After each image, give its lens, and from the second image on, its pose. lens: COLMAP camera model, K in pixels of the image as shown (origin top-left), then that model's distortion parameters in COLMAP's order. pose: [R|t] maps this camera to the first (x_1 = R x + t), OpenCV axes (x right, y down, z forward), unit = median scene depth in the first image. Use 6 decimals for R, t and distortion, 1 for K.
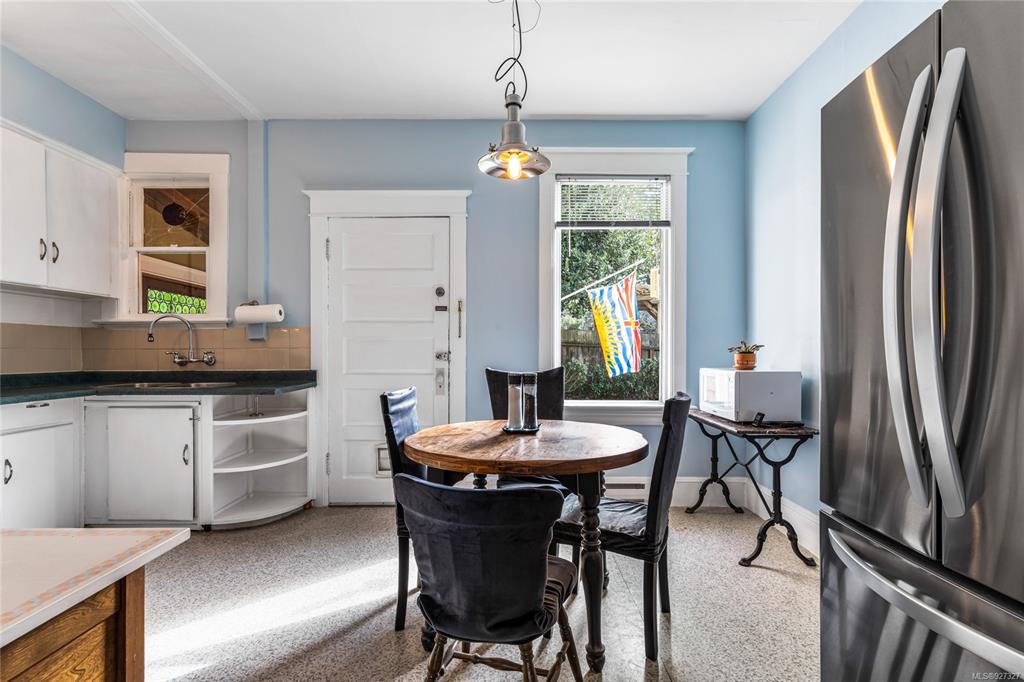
lens RADIAL K [[504.5, 0, 512.9], [0, 504.5, 352.5], [0, 0, 1]] dist [0.000932, 0.000132]
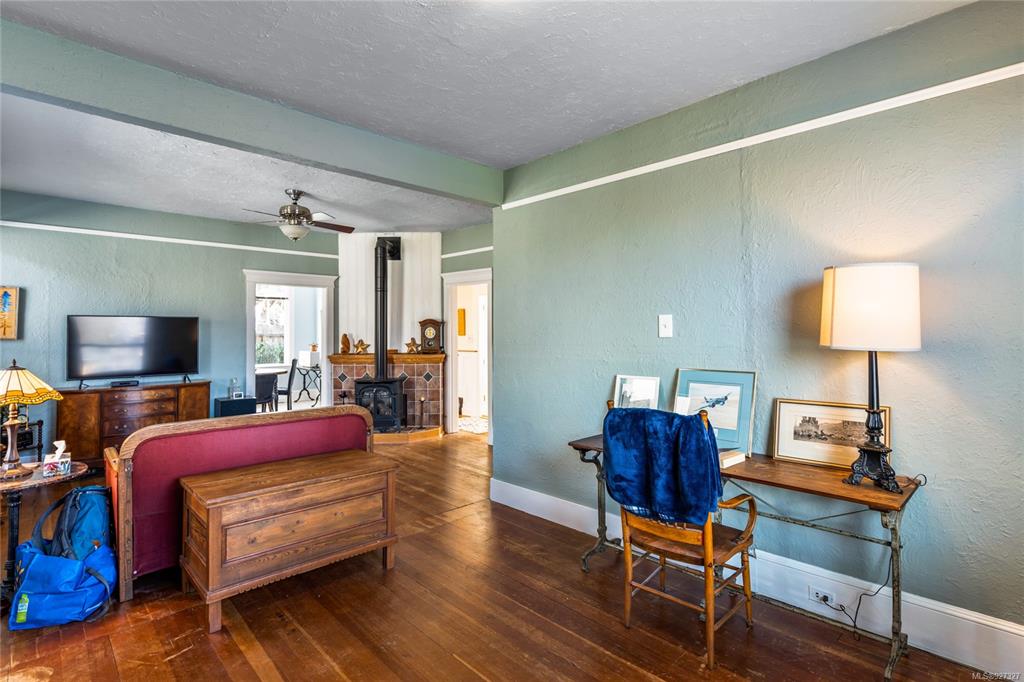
lens RADIAL K [[496.3, 0, 506.6], [0, 496.3, 330.8], [0, 0, 1]] dist [0.001977, 0.000238]
pose [[0.728241, -0.003539, 0.685312, -0.760383], [0.001415, 0.999992, 0.003660, -0.100685], [-0.685319, -0.001695, 0.728241, -2.010718]]
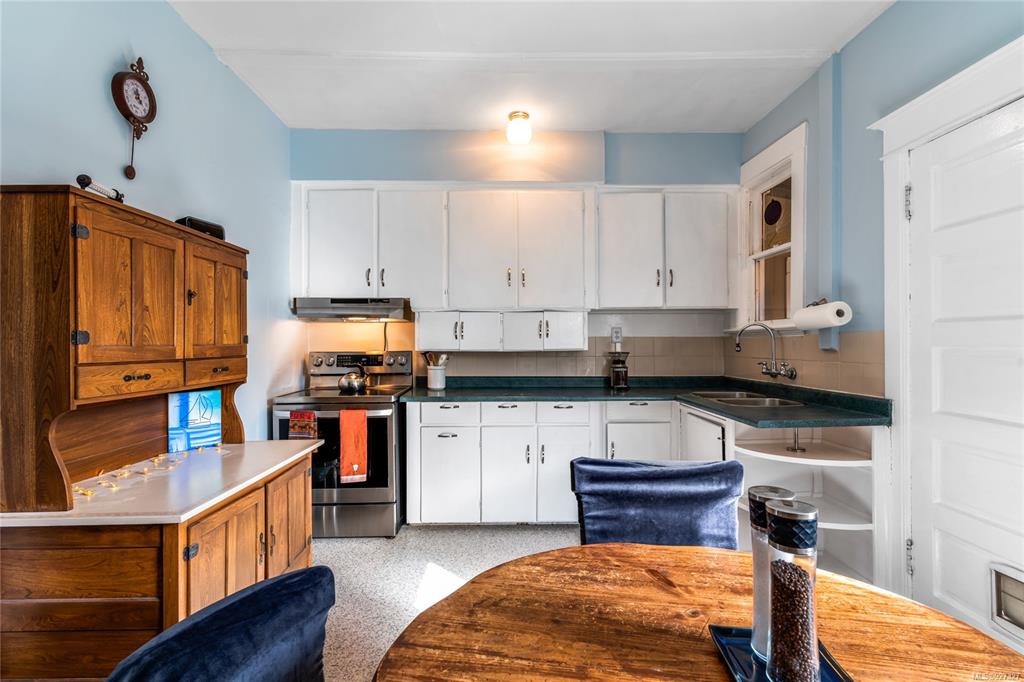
lens RADIAL K [[476.9, 0, 512.0], [0, 476.9, 341.0], [0, 0, 1]] dist [0.002584, 0.000393]
pose [[0.030592, -0.004704, -0.999521, 0.194296], [-0.001862, 0.999987, -0.004763, -0.034981], [0.999530, 0.002007, 0.030582, 0.509421]]
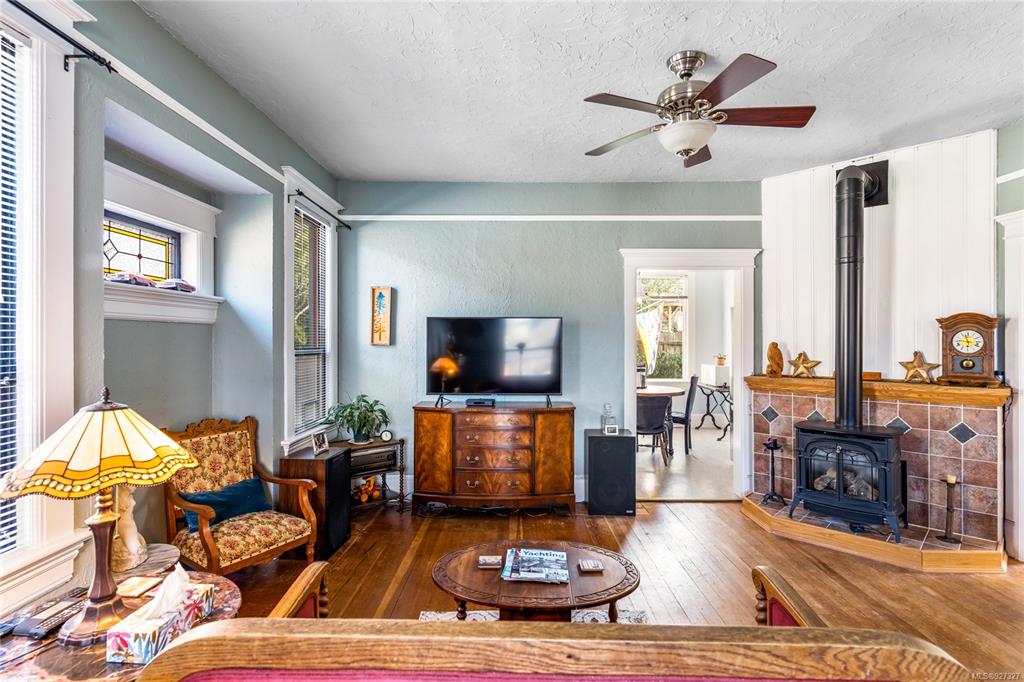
lens RADIAL K [[496.3, 0, 506.6], [0, 496.3, 330.8], [0, 0, 1]] dist [0.001977, 0.000238]
pose [[0.999823, 0.000997, -0.018772, -0.487907], [-0.001252, 0.999907, -0.013577, -0.092807], [0.018757, 0.013598, 0.999732, -1.317246]]
